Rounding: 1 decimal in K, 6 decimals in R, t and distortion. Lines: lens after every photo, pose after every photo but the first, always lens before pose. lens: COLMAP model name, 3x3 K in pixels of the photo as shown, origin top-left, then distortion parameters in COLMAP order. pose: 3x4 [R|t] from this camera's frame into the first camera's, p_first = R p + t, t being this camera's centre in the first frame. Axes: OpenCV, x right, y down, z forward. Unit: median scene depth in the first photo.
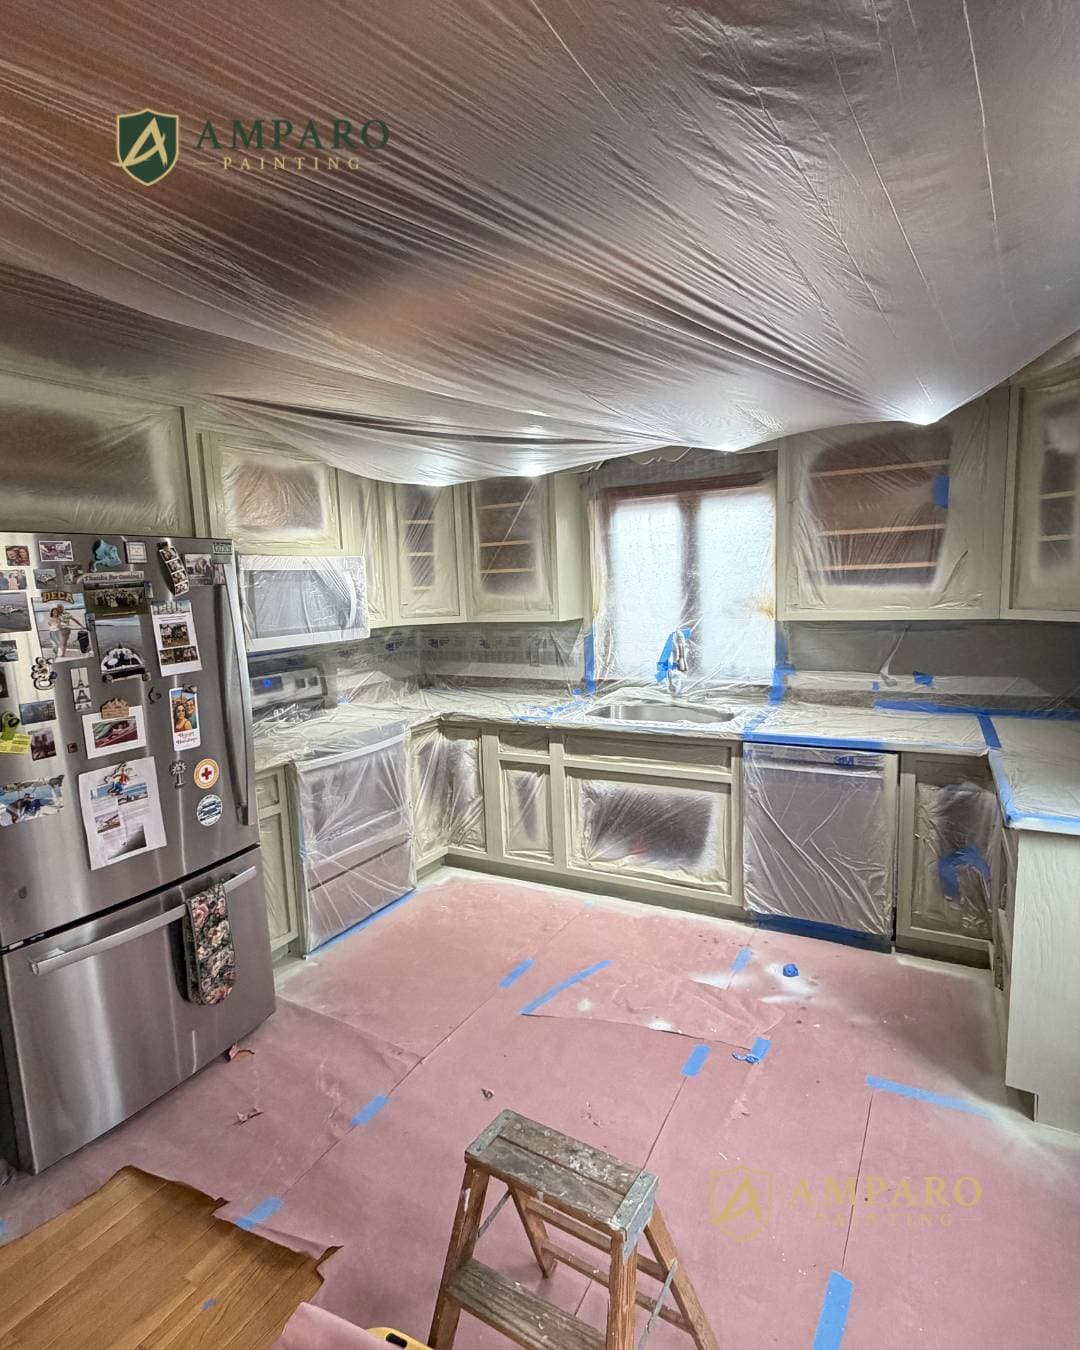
lens RADIAL K [[709.8, 0, 537.9], [0, 709.8, 673.8], [0, 0, 1]] dist [0.001777, -0.002284]
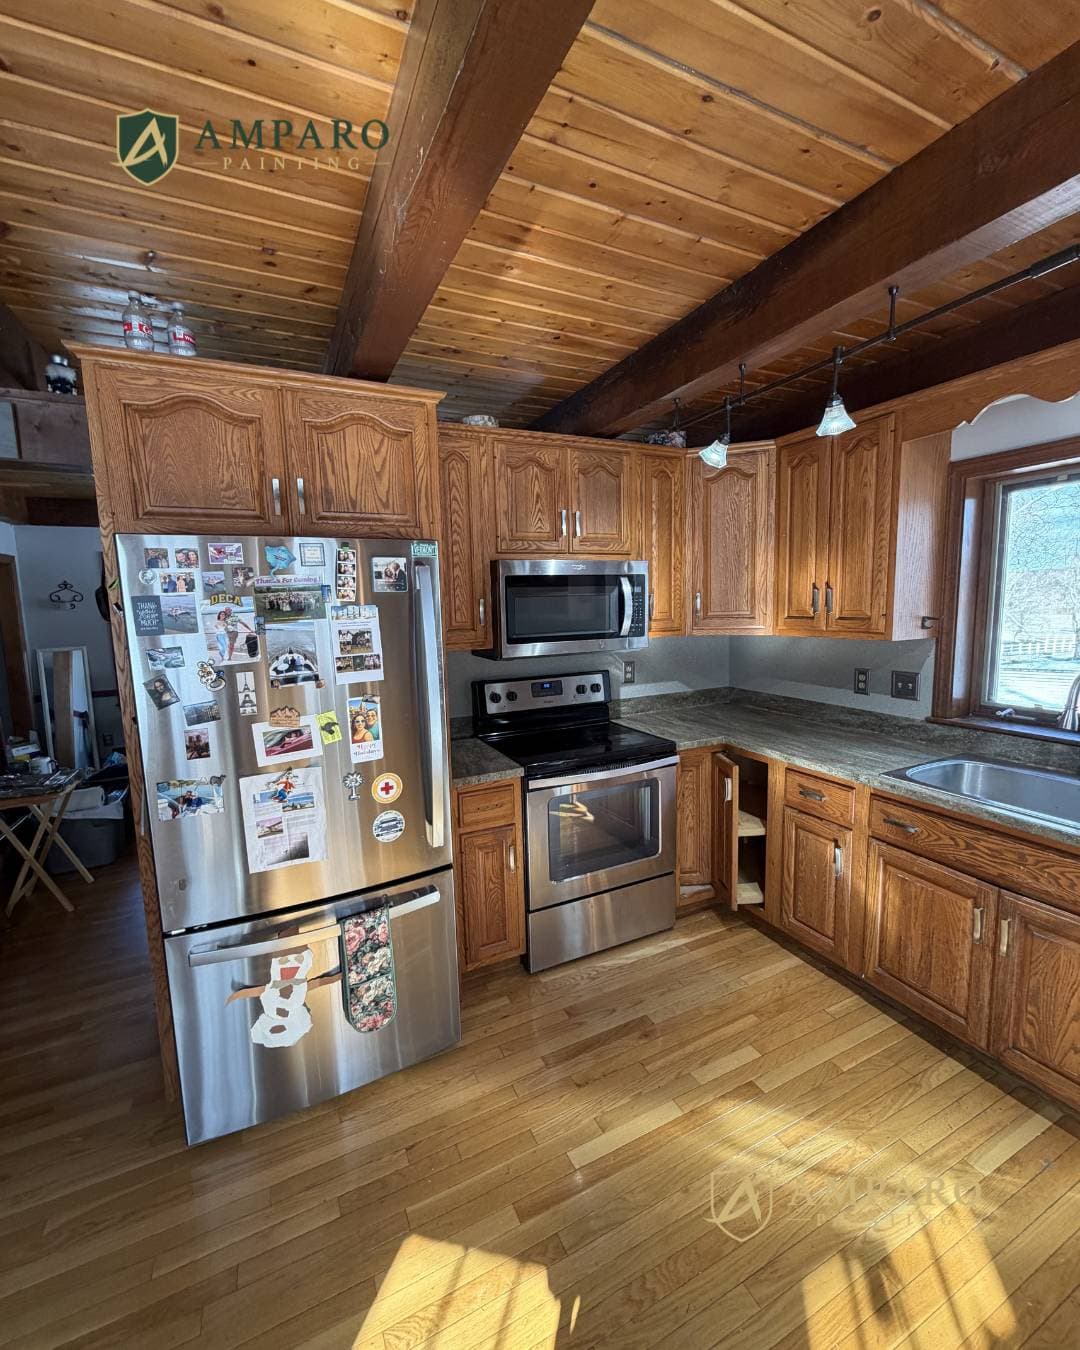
lens RADIAL K [[568.5, 0, 539.7], [0, 568.5, 671.5], [0, 0, 1]] dist [-0.000019, -0.000832]
pose [[0.818189, 0.084583, -0.568694, 0.132824], [-0.077854, 0.996308, 0.036172, -0.065016], [0.569654, 0.014680, 0.821754, 0.544964]]
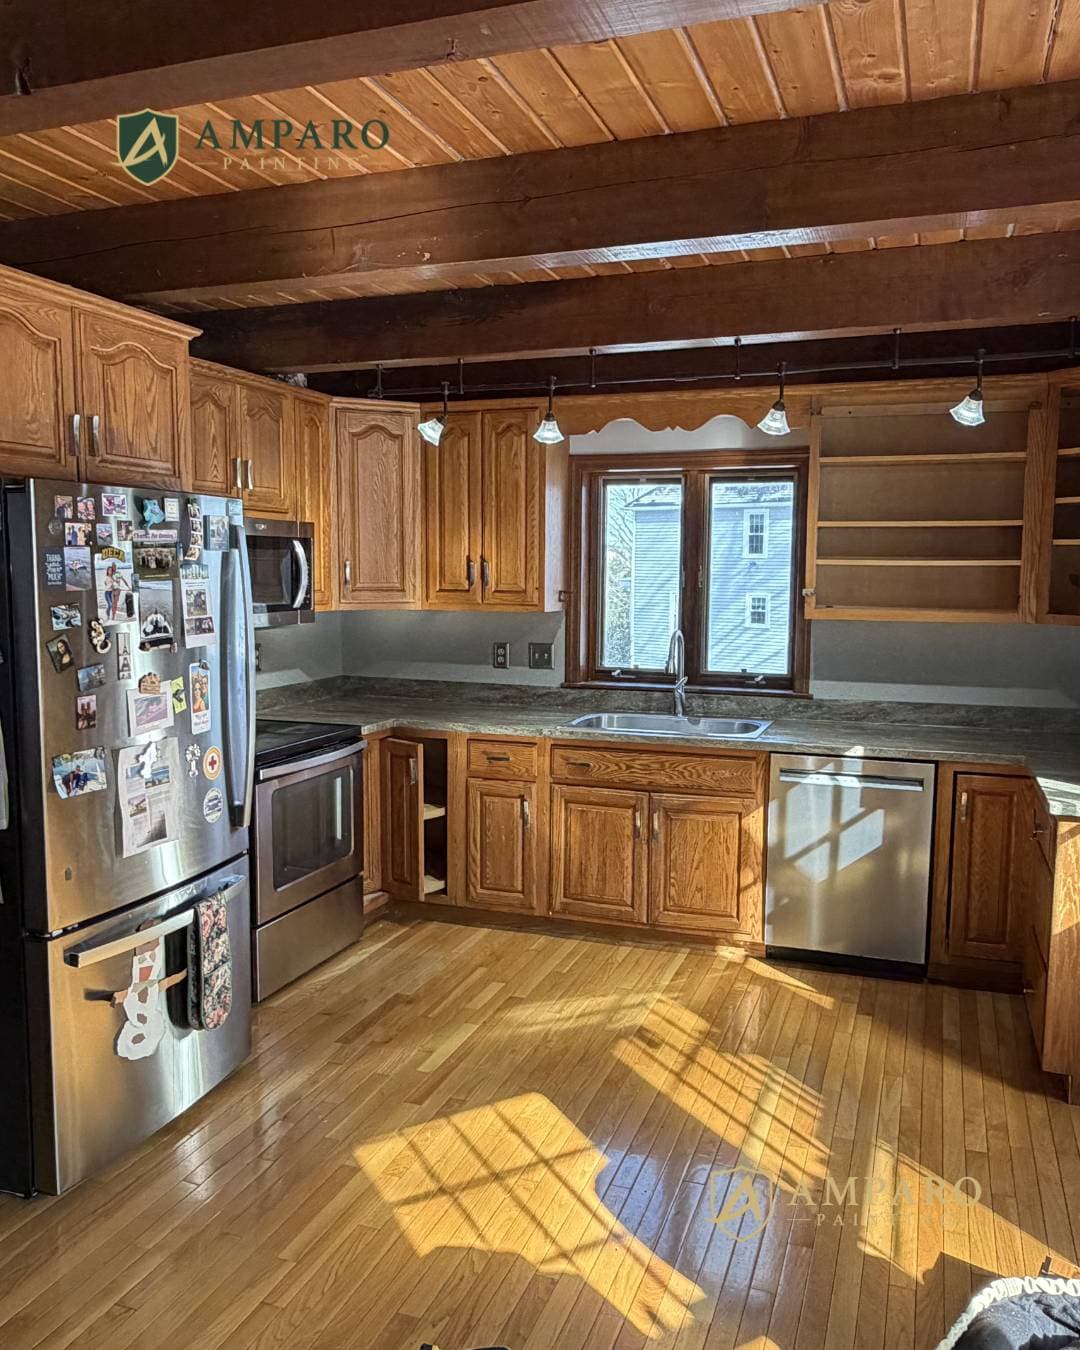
lens RADIAL K [[1067.8, 0, 533.9], [0, 1067.8, 674.5], [0, 0, 1]] dist [-0.016060, 0.007587]
pose [[0.987252, 0.028109, 0.156662, -0.317678], [-0.023099, 0.999165, -0.033708, 0.074420], [-0.157479, 0.029659, 0.987077, -0.407507]]
